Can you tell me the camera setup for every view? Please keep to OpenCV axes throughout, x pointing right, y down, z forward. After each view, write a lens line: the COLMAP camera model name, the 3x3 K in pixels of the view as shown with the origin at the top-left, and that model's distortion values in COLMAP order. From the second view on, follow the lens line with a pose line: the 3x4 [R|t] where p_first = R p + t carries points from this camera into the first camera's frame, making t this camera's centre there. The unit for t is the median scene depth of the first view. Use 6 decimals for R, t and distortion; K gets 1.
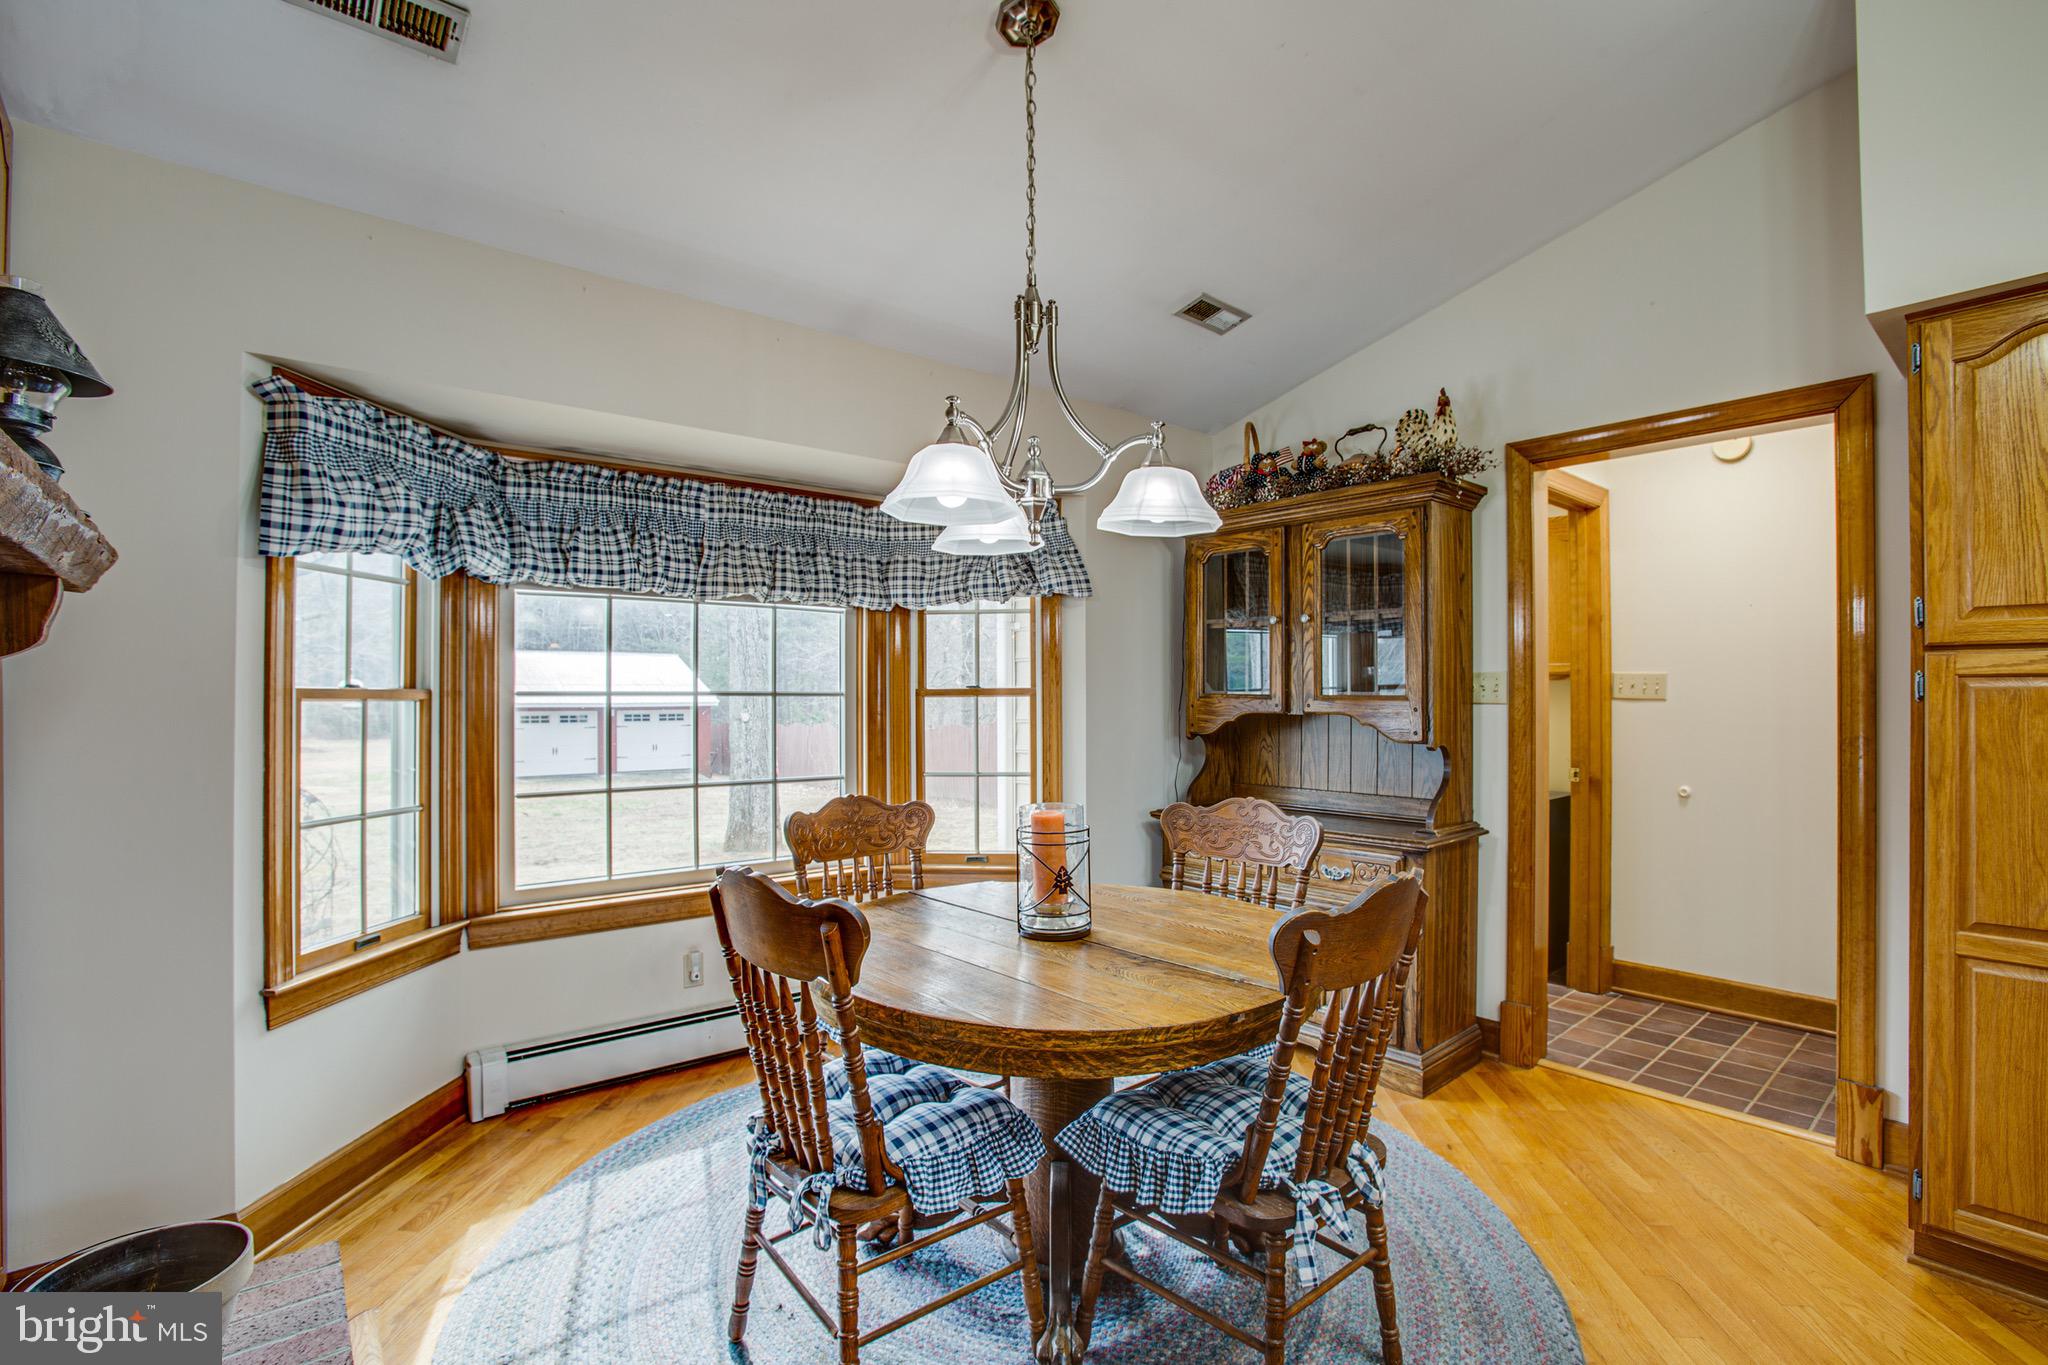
lens RADIAL K [[977.1, 0, 1025.9], [0, 977.1, 698.4], [0, 0, 1]] dist [-0.075905, 0.050515]
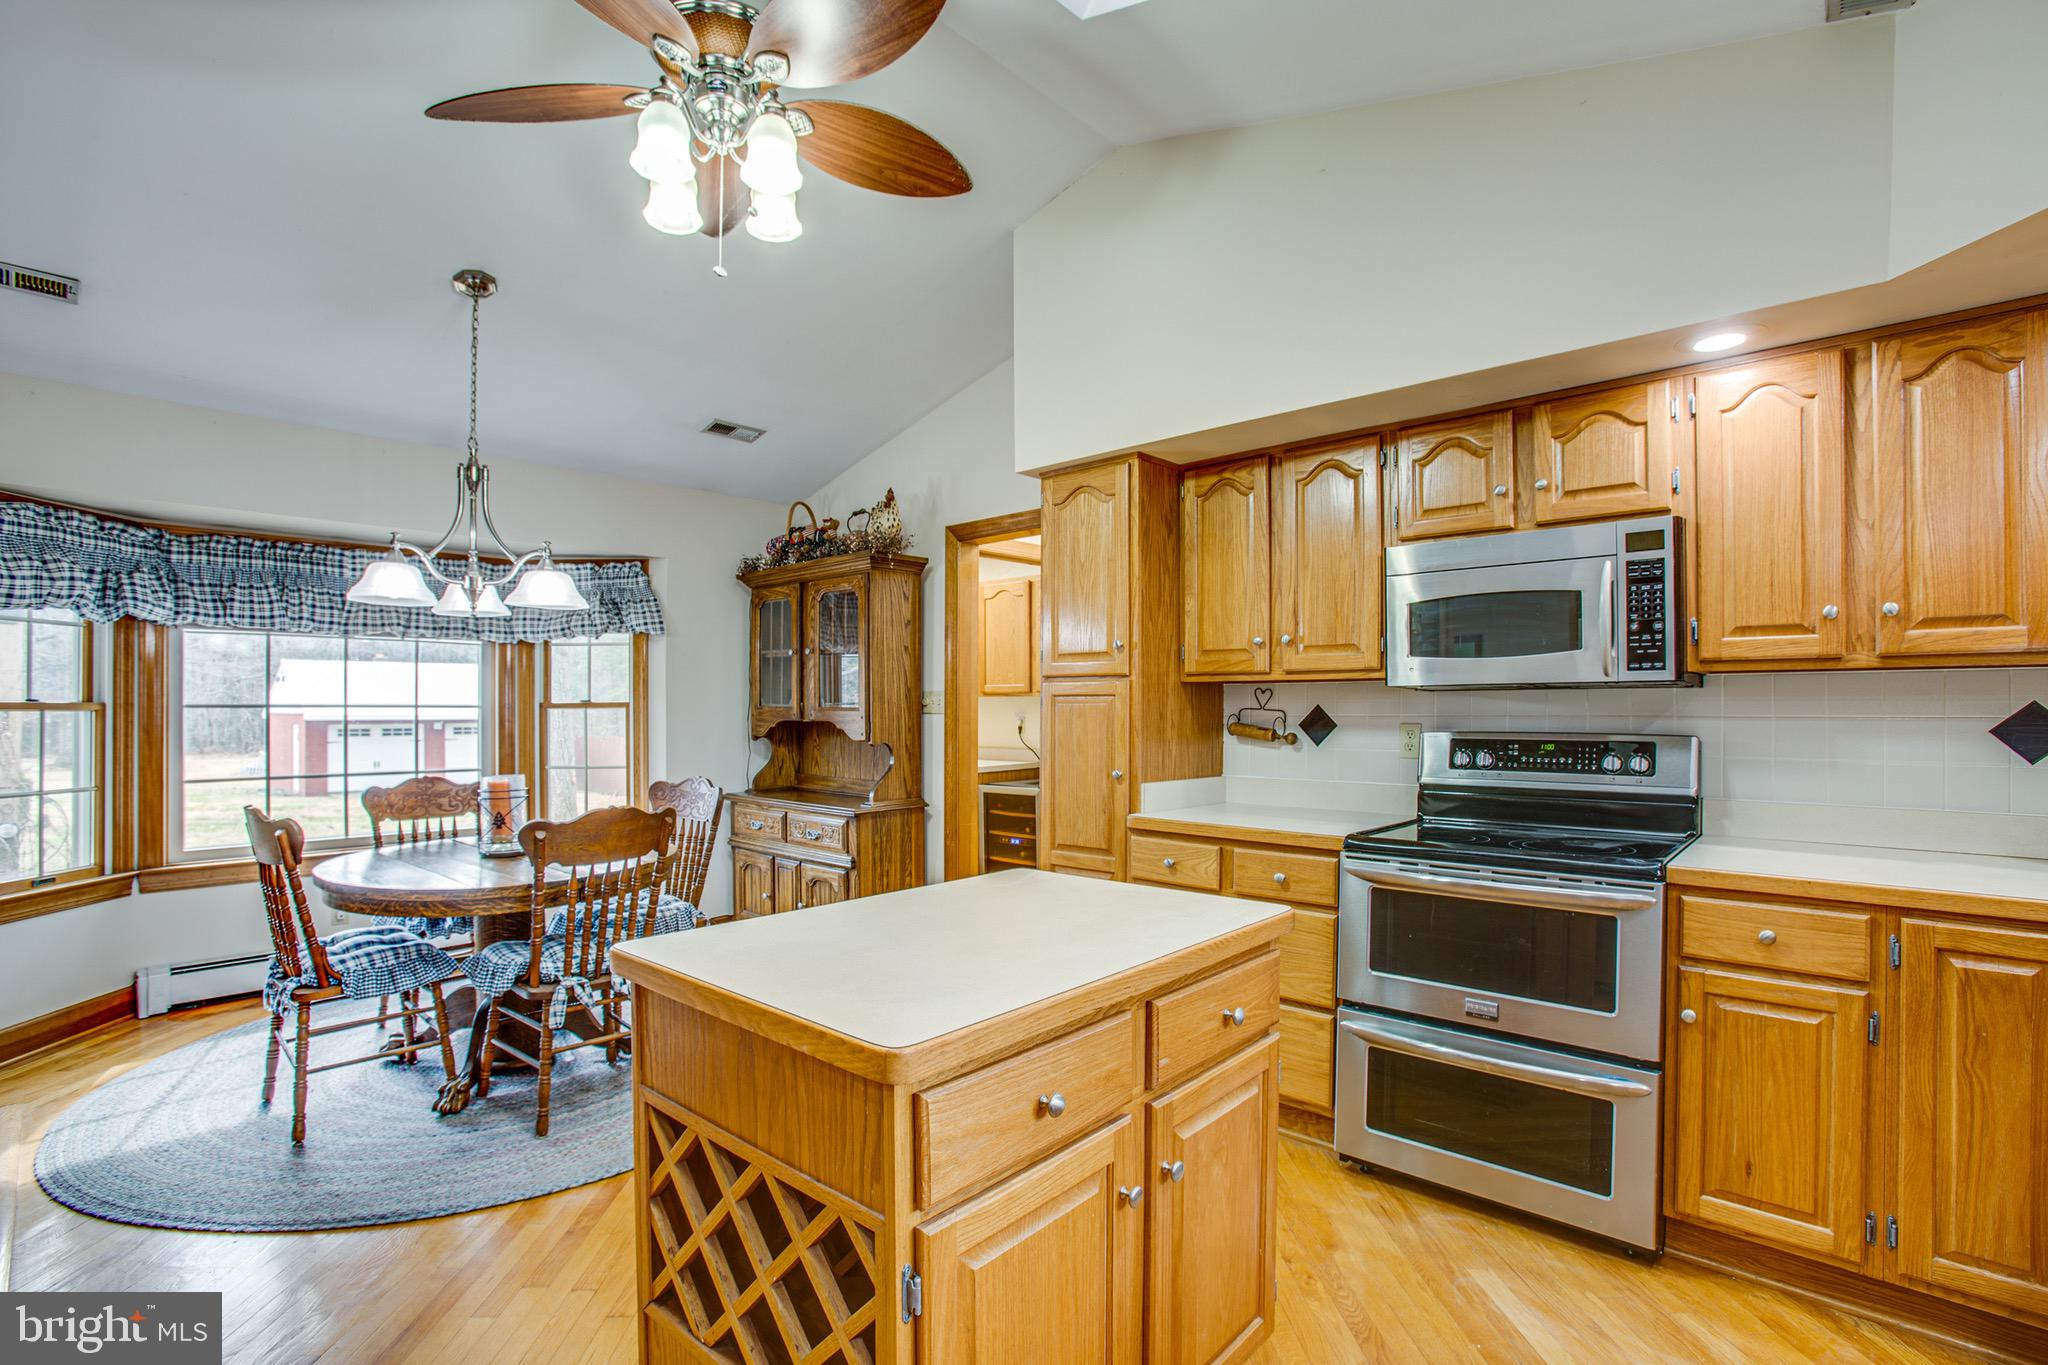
lens RADIAL K [[1007.1, 0, 1023.5], [0, 1007.1, 717.0], [0, 0, 1]] dist [-0.039020, 0.025548]
pose [[0.995258, -0.001110, 0.097268, 0.529341], [0.000660, 0.999989, 0.004659, 0.004850], [-0.097272, -0.004573, 0.995247, -0.527081]]
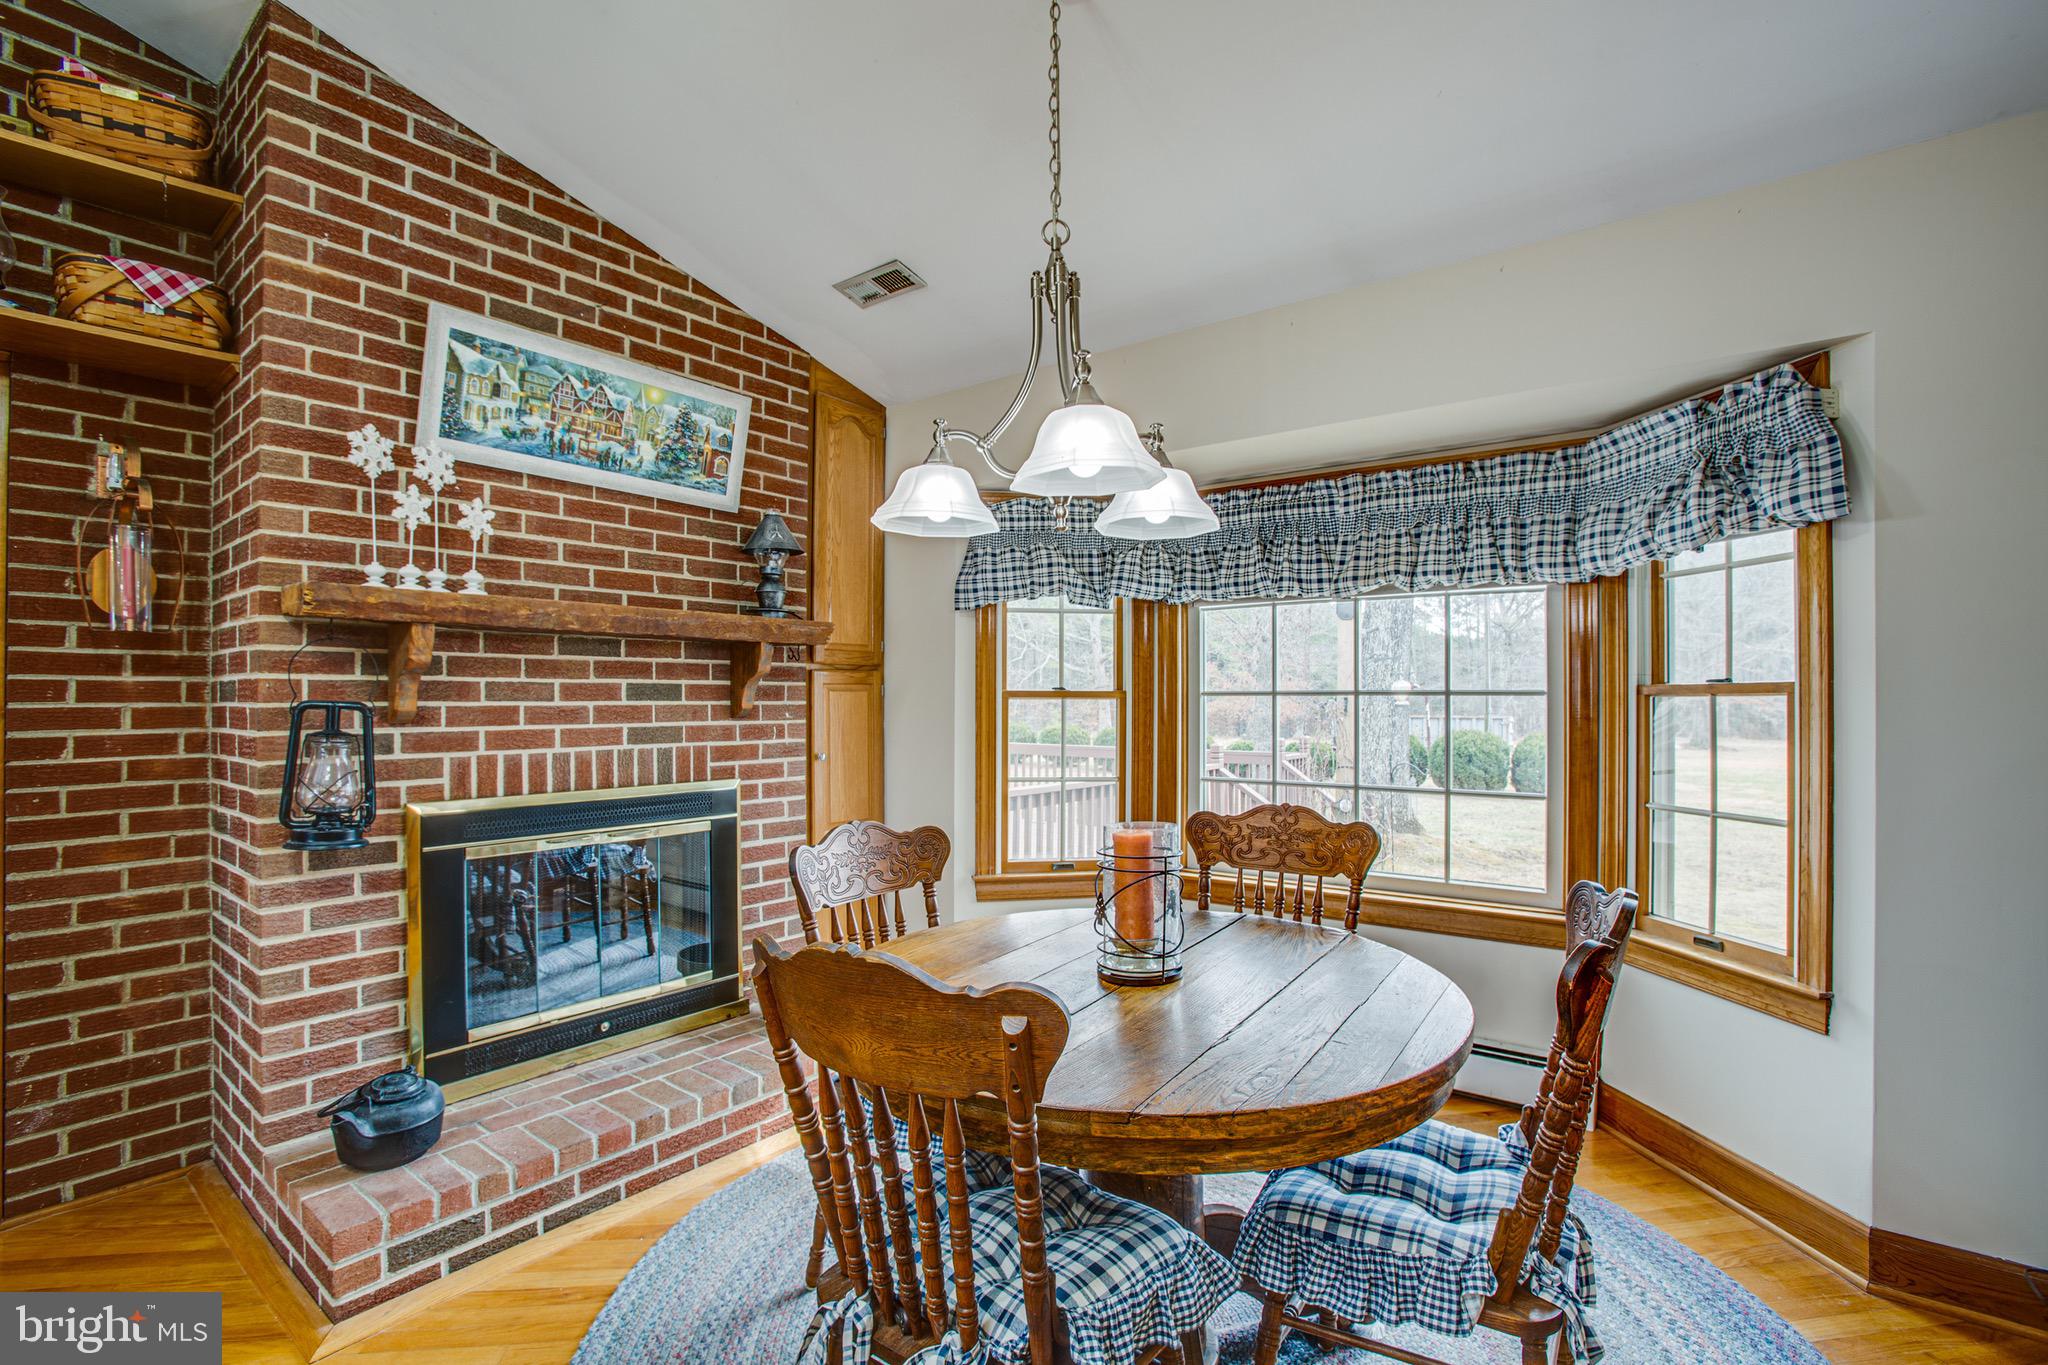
lens RADIAL K [[977.1, 0, 1025.9], [0, 977.1, 698.4], [0, 0, 1]] dist [-0.075905, 0.050515]
pose [[0.231034, 0.000002, -0.972946, 0.618812], [0.001897, 0.999998, 0.000453, -0.000968], [0.972944, -0.001951, 0.231034, 0.527382]]
